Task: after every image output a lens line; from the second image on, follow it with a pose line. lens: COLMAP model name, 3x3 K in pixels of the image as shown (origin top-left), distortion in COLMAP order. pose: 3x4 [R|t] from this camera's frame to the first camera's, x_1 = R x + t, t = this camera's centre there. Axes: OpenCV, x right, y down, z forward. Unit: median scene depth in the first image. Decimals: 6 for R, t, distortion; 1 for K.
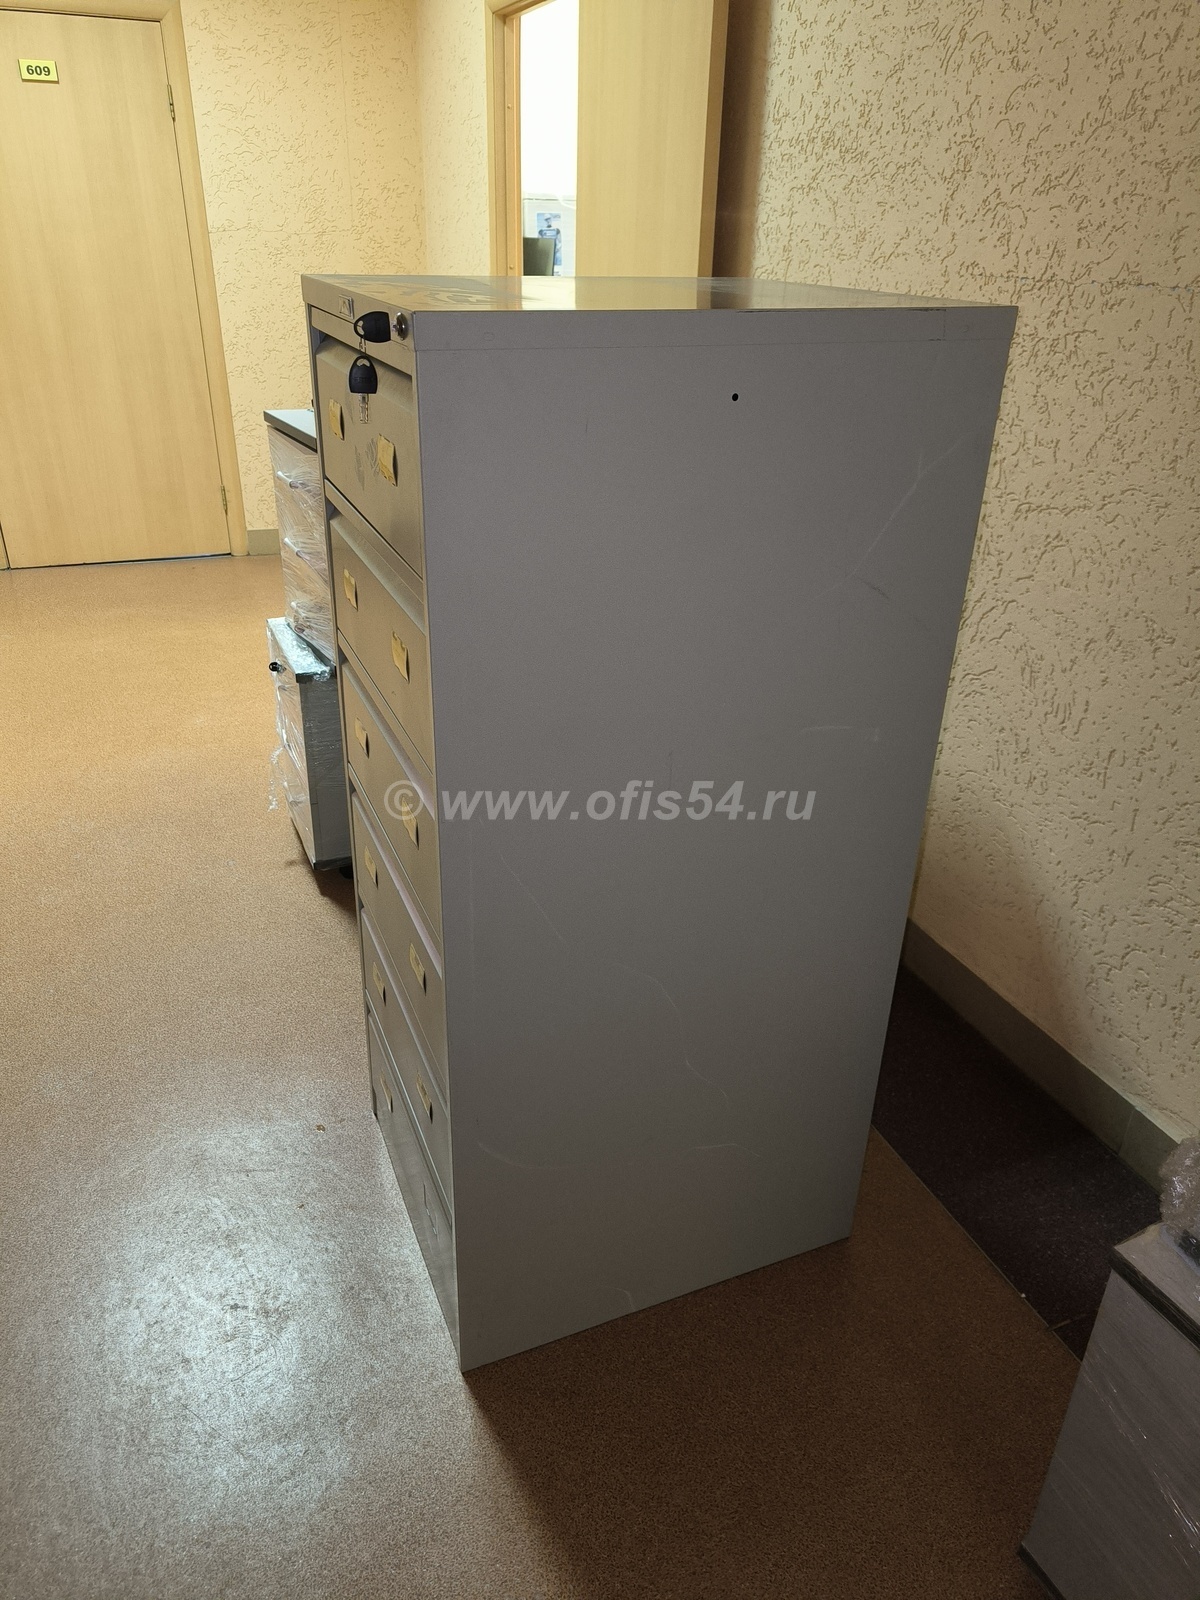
lens RADIAL K [[1120.1, 0, 603.0], [0, 1120.1, 798.5], [0, 0, 1]] dist [0.034321, -0.026899]
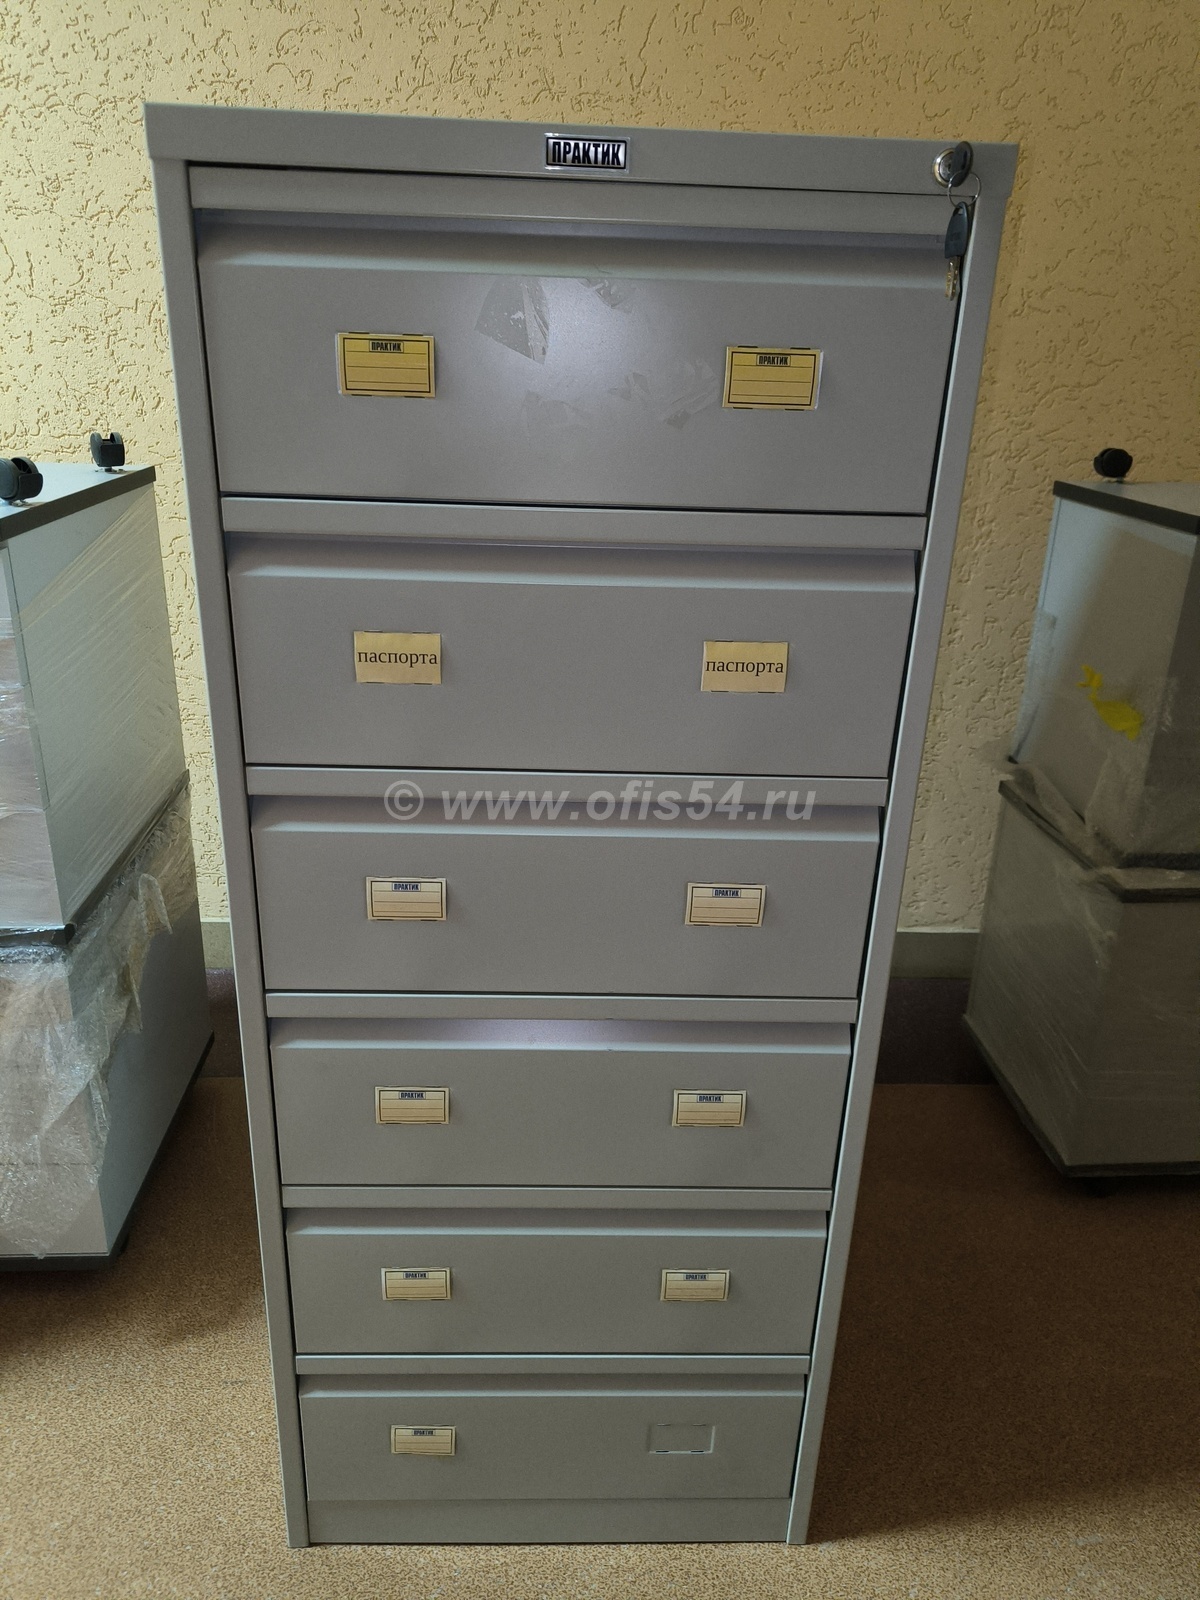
lens RADIAL K [[1120.1, 0, 599.2], [0, 1120.1, 790.7], [0, 0, 1]] dist [0.034321, -0.026899]
pose [[0.364906, -0.363992, 0.856944, -0.567504], [0.400226, 0.892357, 0.208608, -0.161321], [-0.840632, 0.266849, 0.471305, 0.512783]]
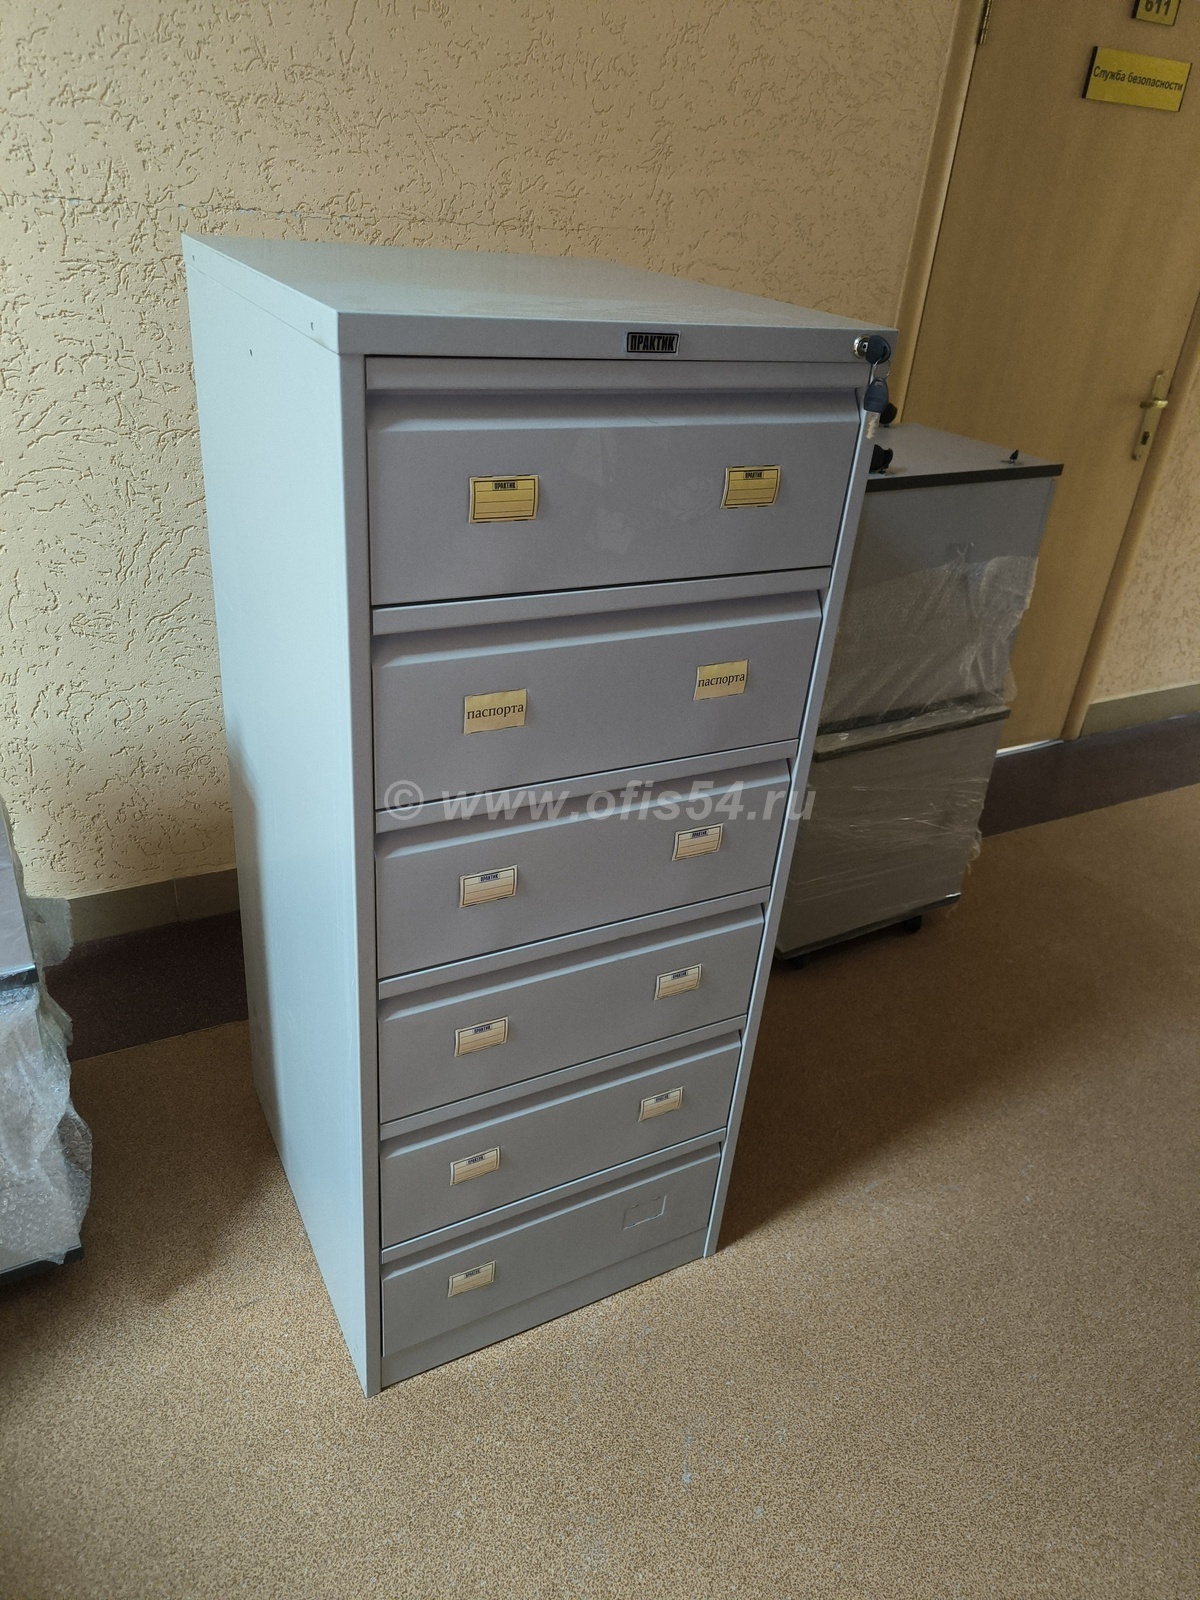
lens RADIAL K [[1120.1, 0, 593.6], [0, 1120.1, 794.8], [0, 0, 1]] dist [0.034321, -0.026899]
pose [[-0.081759, -0.512164, 0.854987, -0.719793], [0.373459, 0.779613, 0.502725, -0.396275], [-0.924037, 0.360405, 0.127532, 0.681090]]
